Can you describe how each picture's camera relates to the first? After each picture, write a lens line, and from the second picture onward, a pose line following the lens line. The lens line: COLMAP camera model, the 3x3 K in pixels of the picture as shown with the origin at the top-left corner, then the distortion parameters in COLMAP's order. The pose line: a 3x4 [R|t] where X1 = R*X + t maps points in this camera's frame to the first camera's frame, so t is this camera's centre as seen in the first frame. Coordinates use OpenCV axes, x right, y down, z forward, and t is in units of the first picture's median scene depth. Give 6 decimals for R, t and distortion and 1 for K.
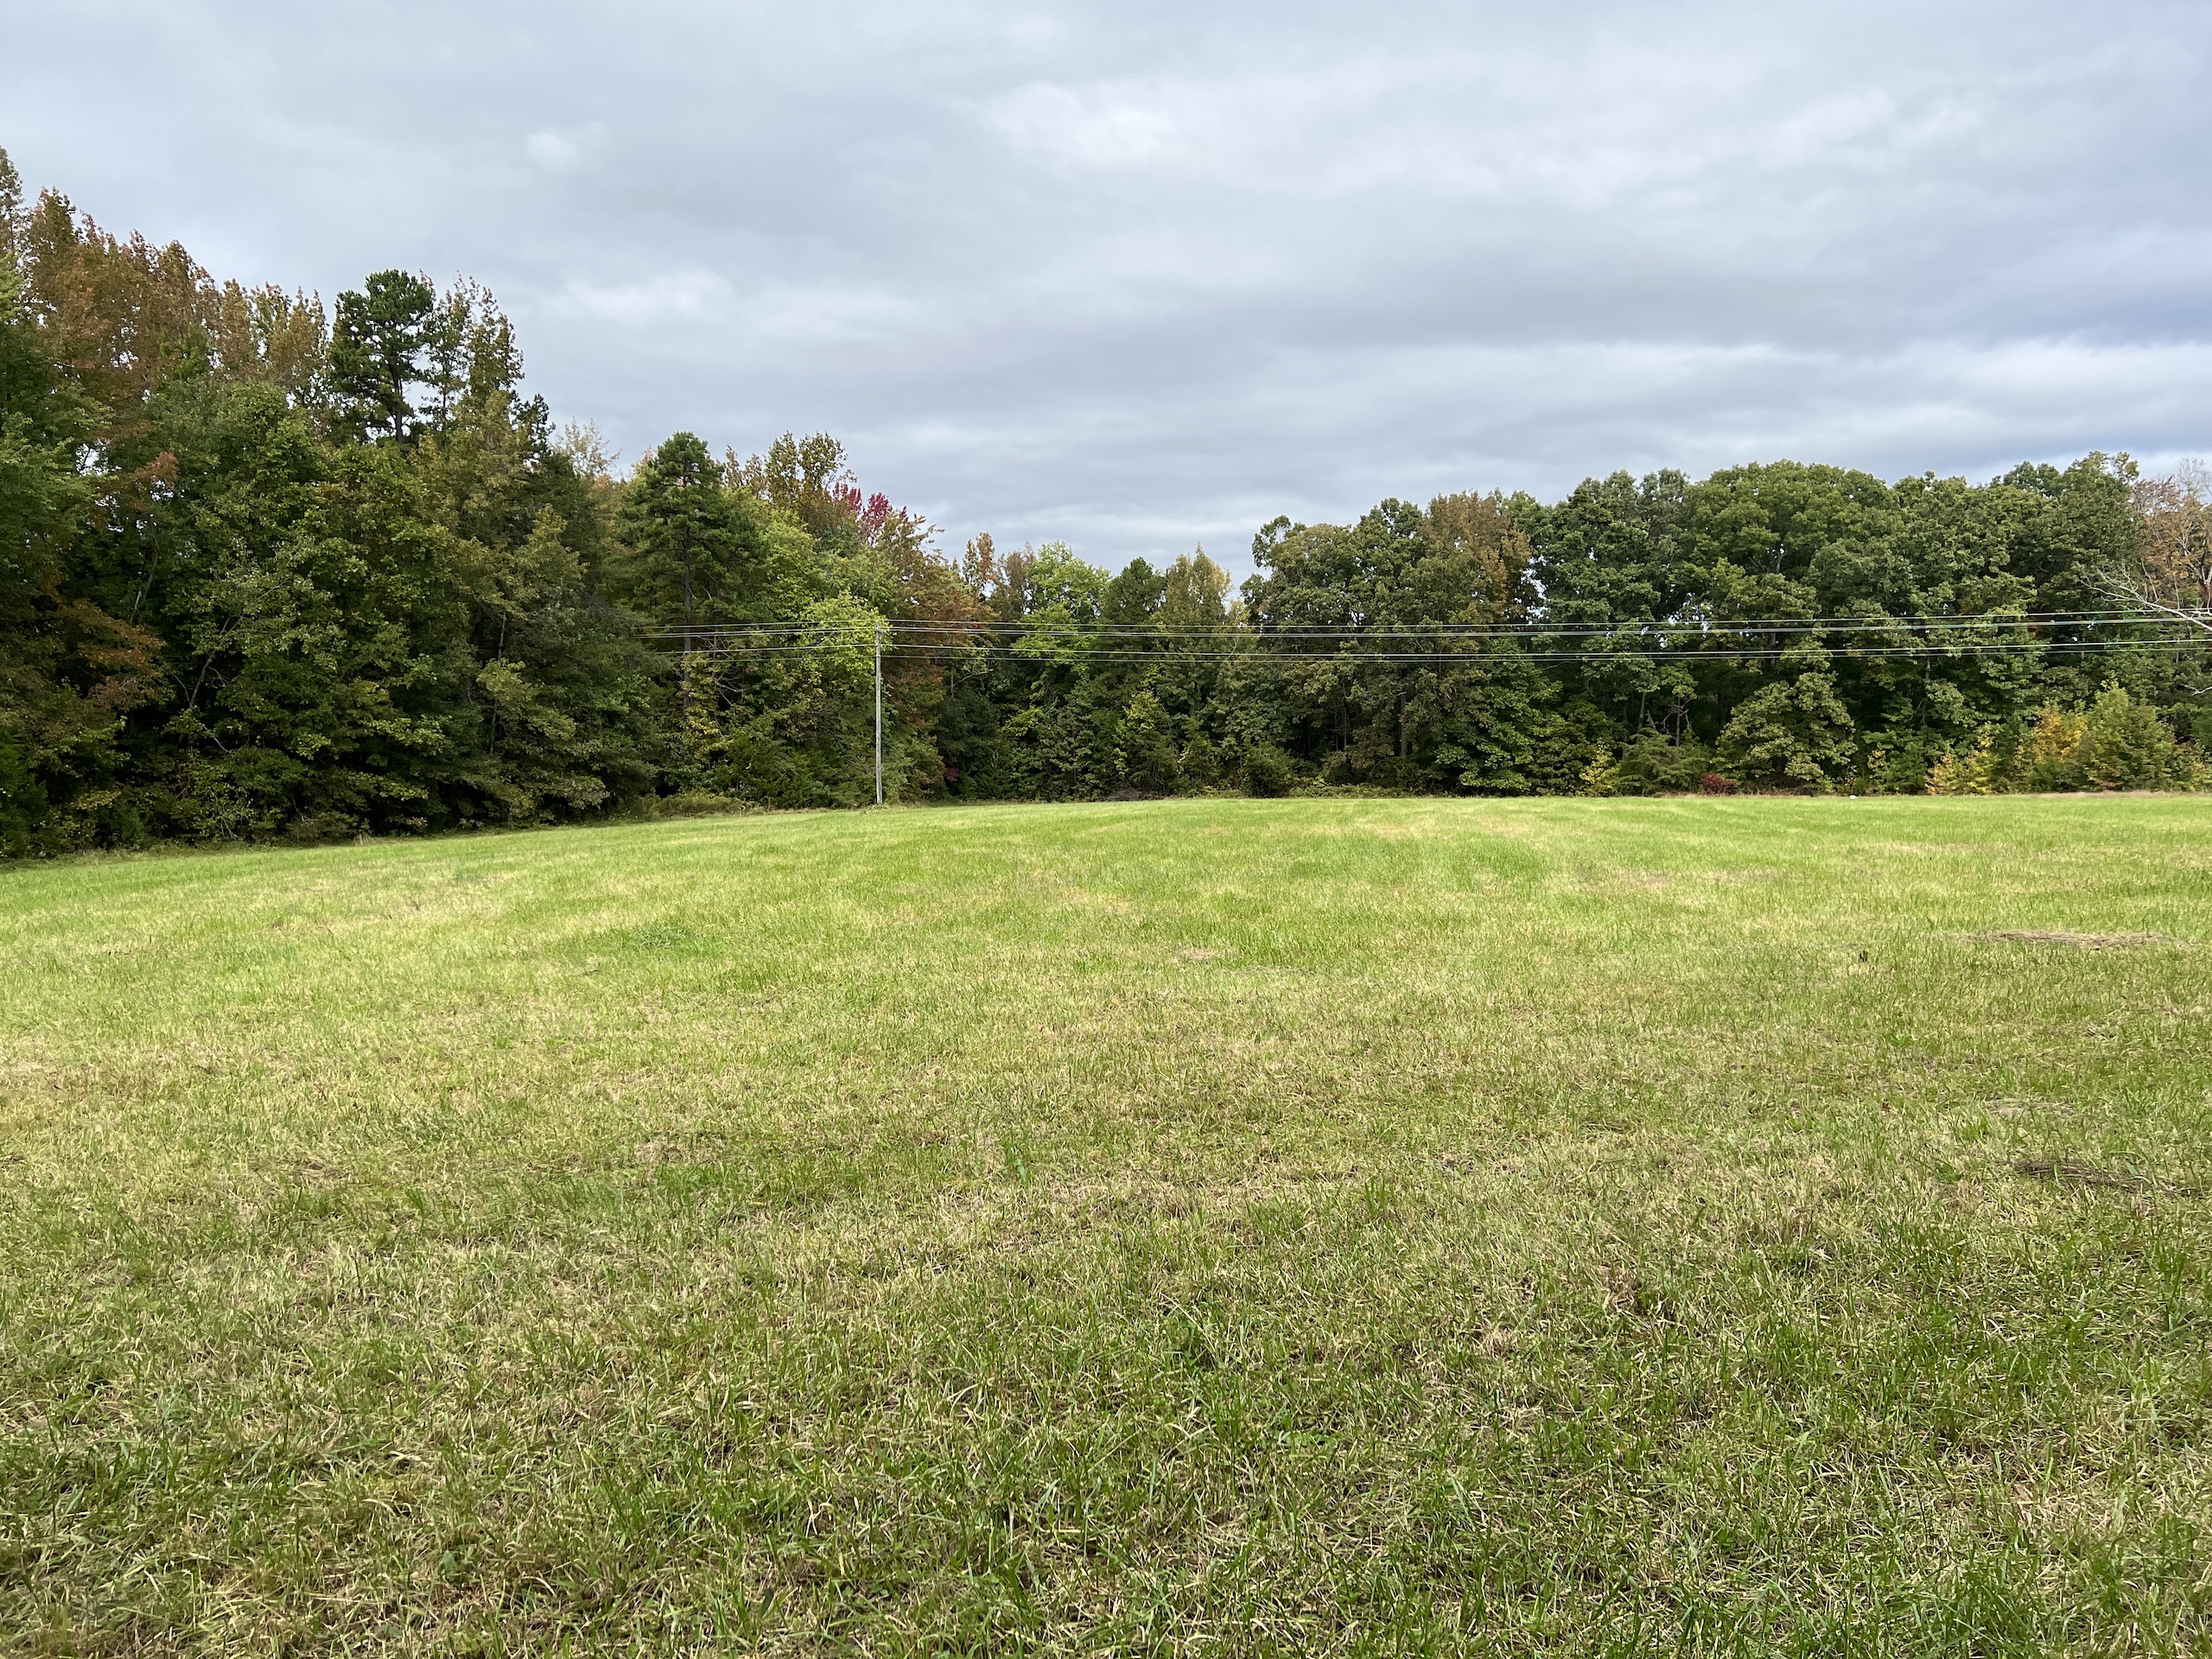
lens RADIAL K [[1647.2, 0, 1093.2], [0, 1647.2, 823.2], [0, 0, 1]] dist [0.051396, -0.050237]
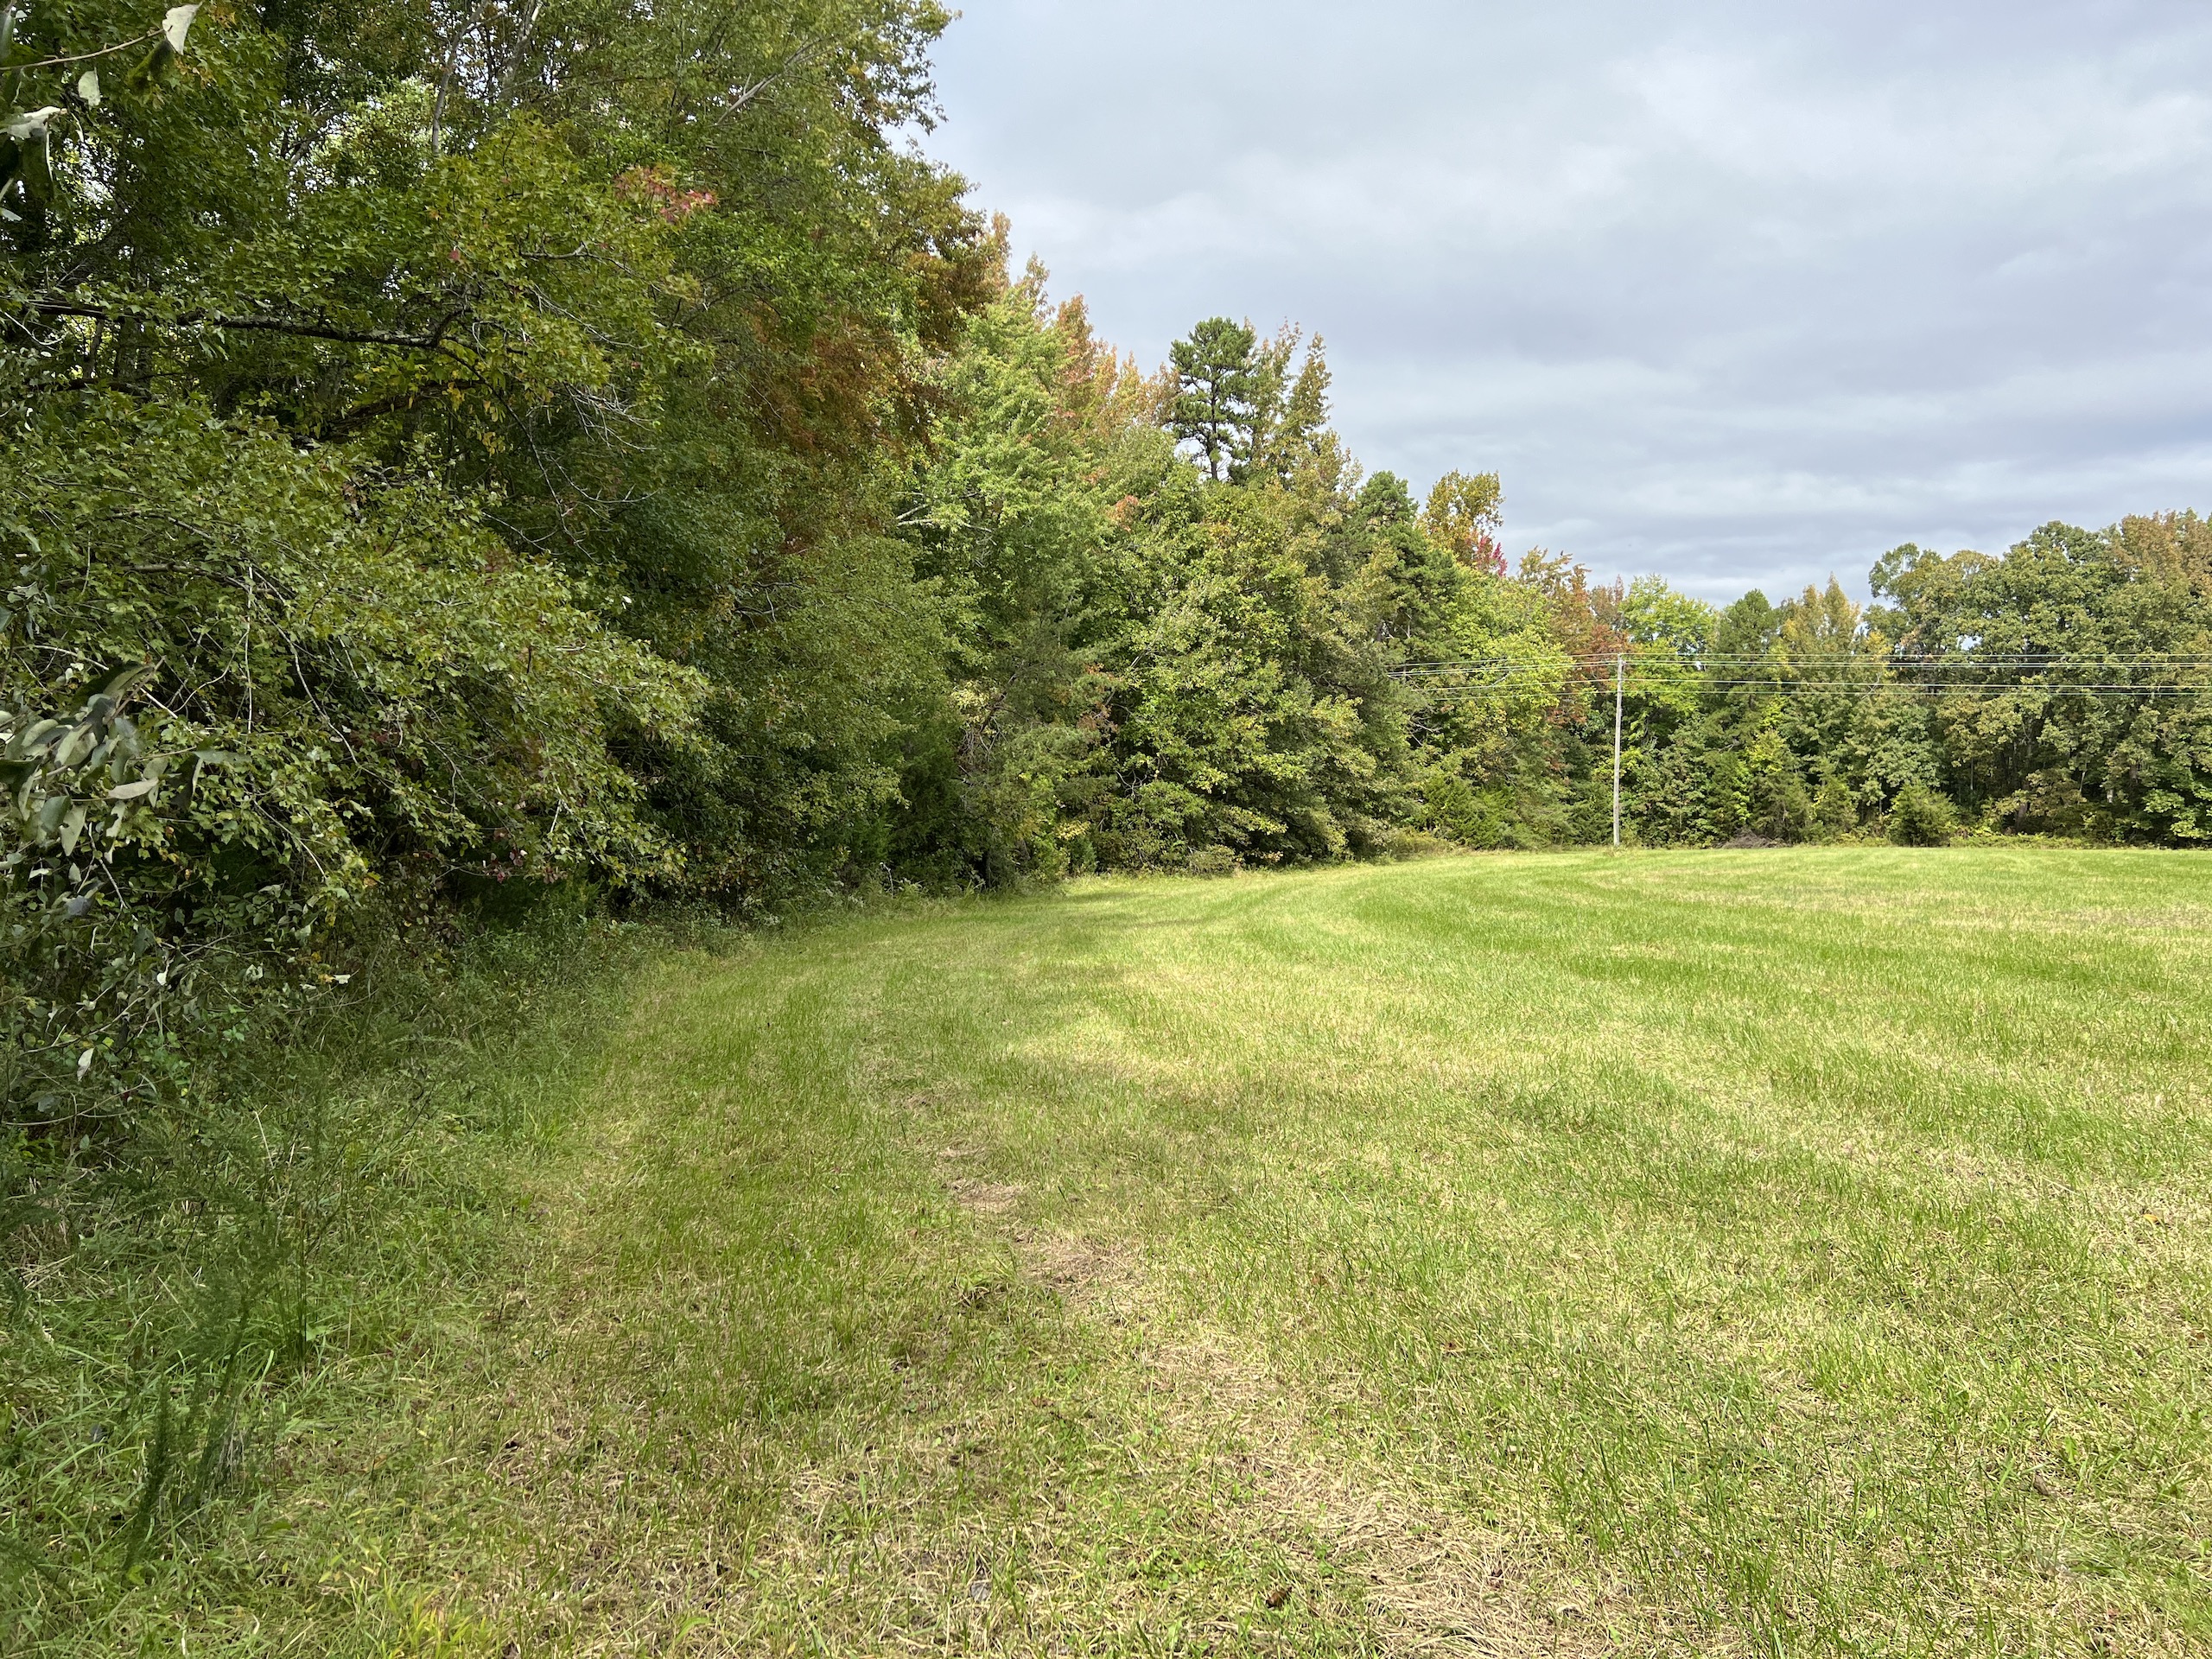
lens RADIAL K [[1647.2, 0, 1083.0], [0, 1647.2, 817.1], [0, 0, 1]] dist [0.051396, -0.050237]
pose [[0.978878, 0.010549, -0.204175, -0.177565], [-0.016976, 0.999413, -0.029753, 0.003919], [0.203741, 0.032591, 0.978482, -0.002757]]
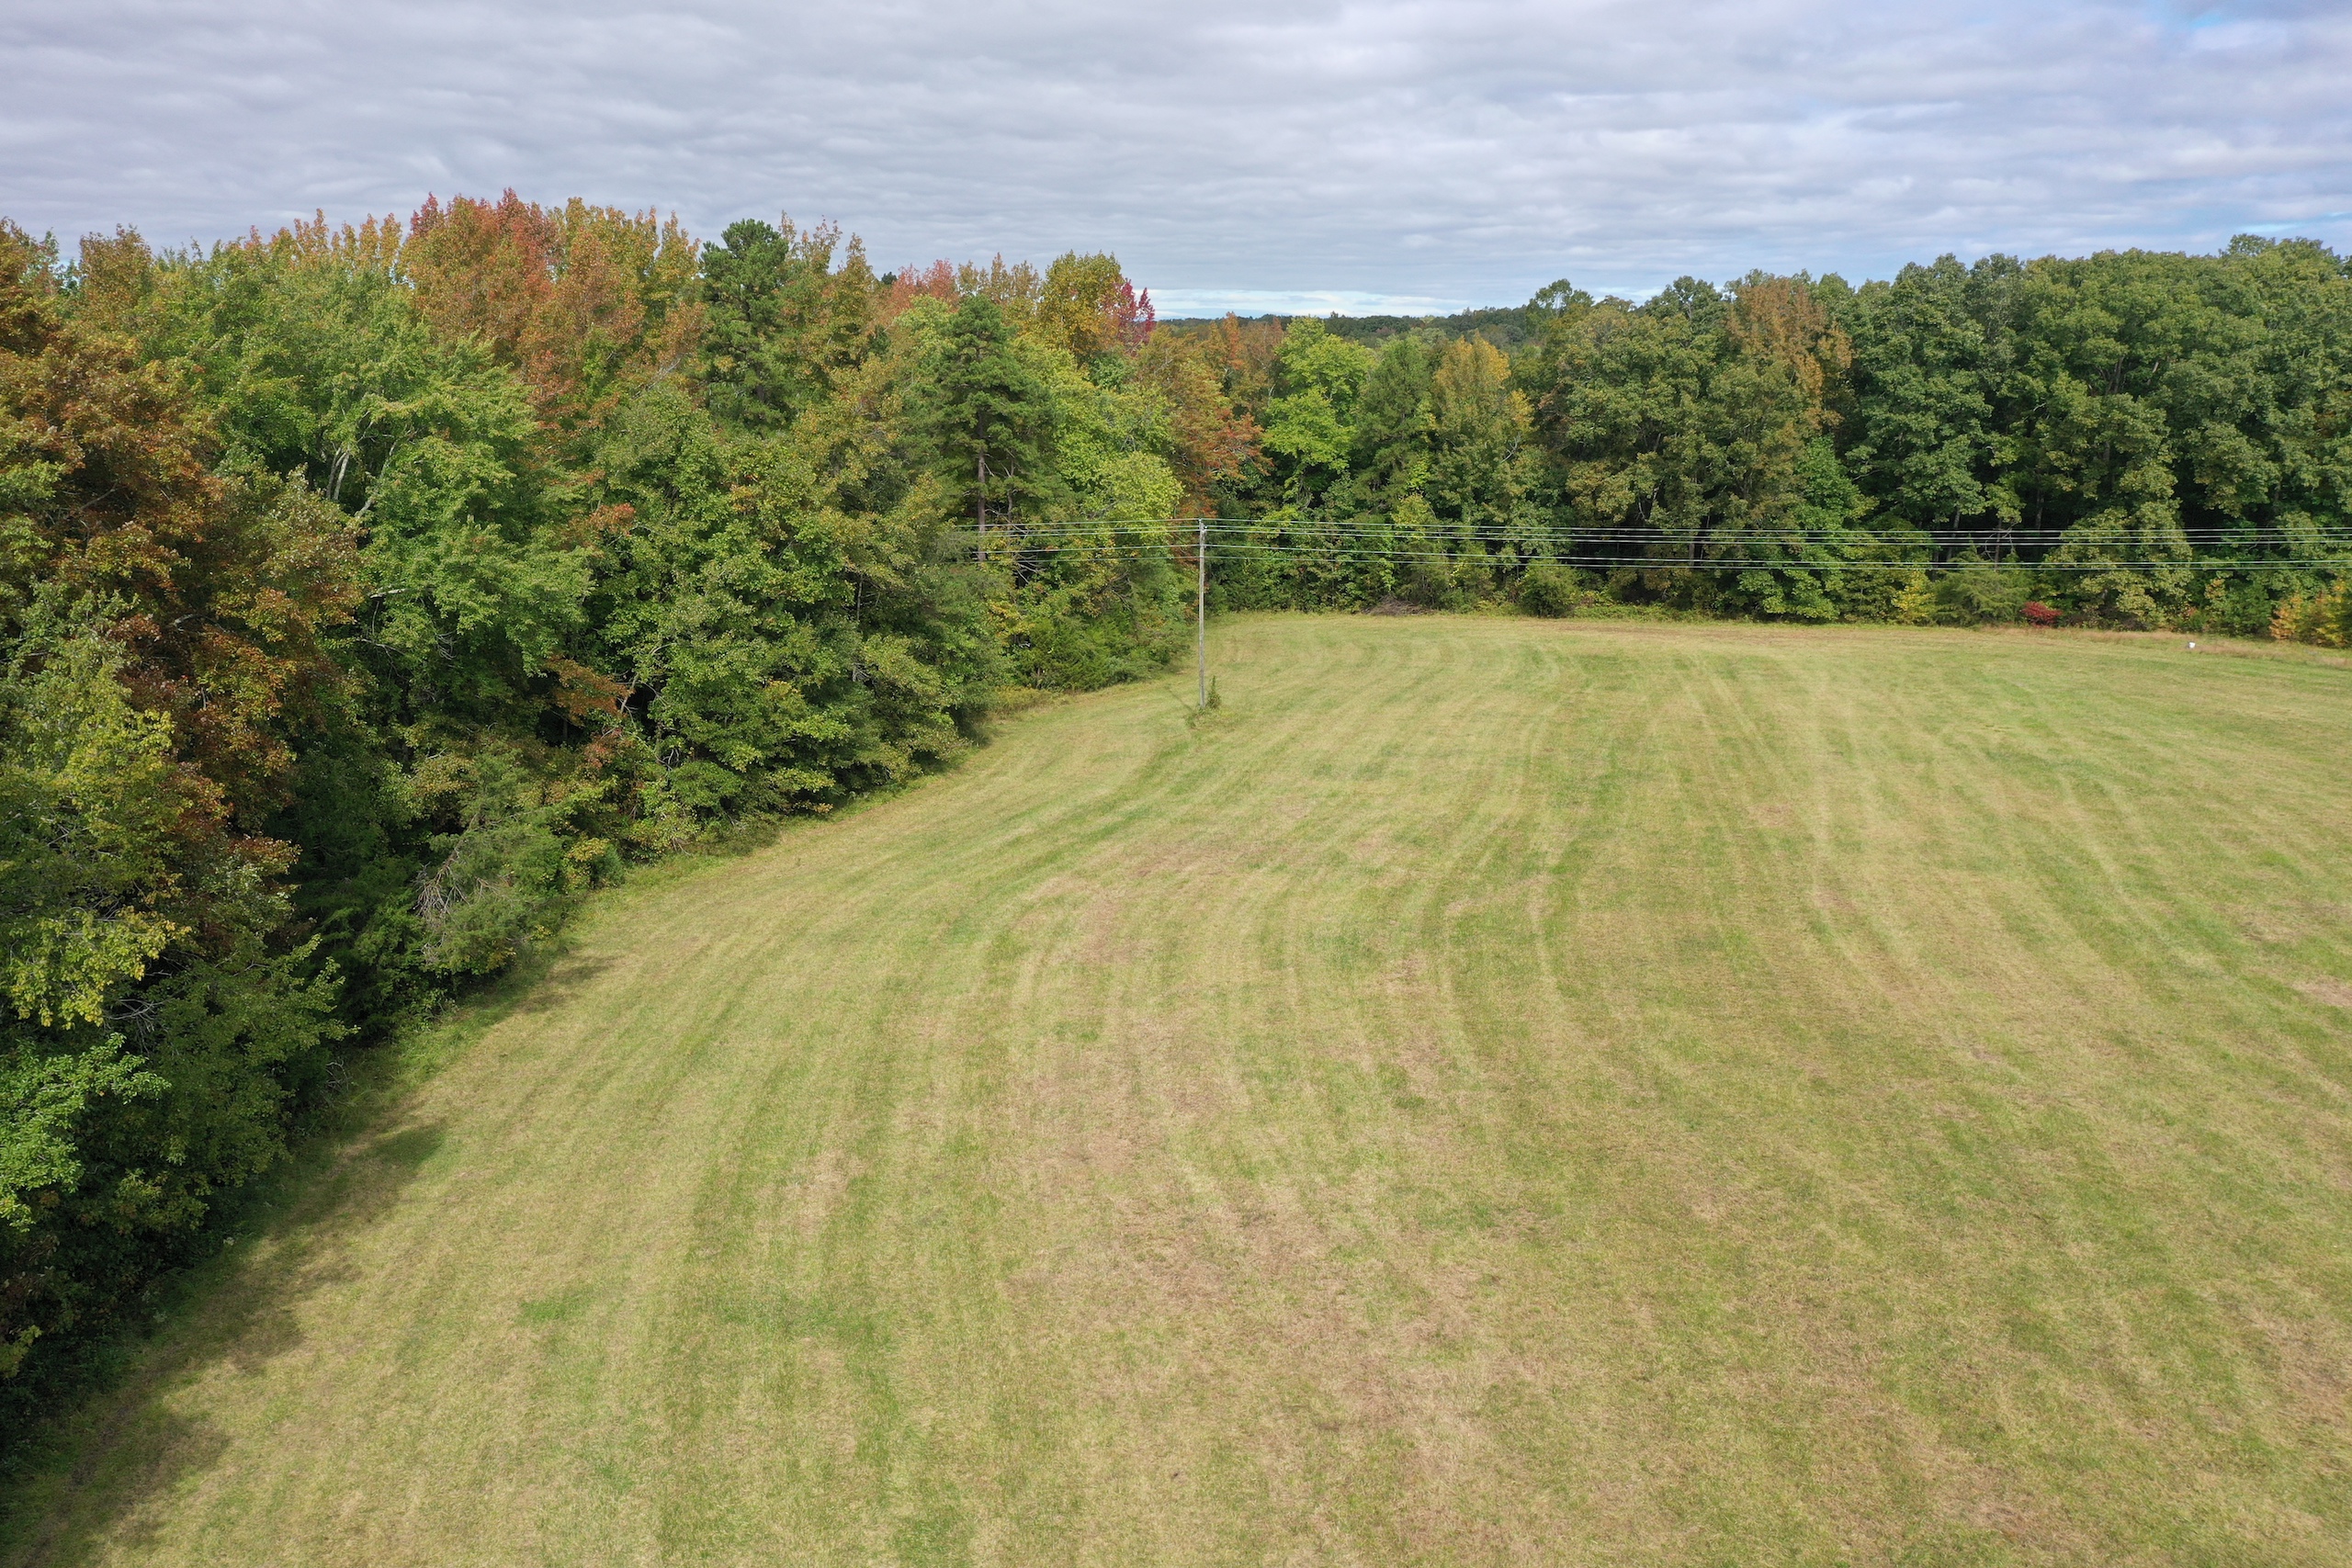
lens RADIAL K [[1899.1, 0, 1176.9], [0, 1899.1, 762.5], [0, 0, 1]] dist [-0.011220, 0.044722]
pose [[0.999881, -0.006646, -0.013931, -0.097882], [0.008848, 0.986343, 0.164465, -0.122228], [0.012648, -0.164569, 0.986284, -0.078950]]
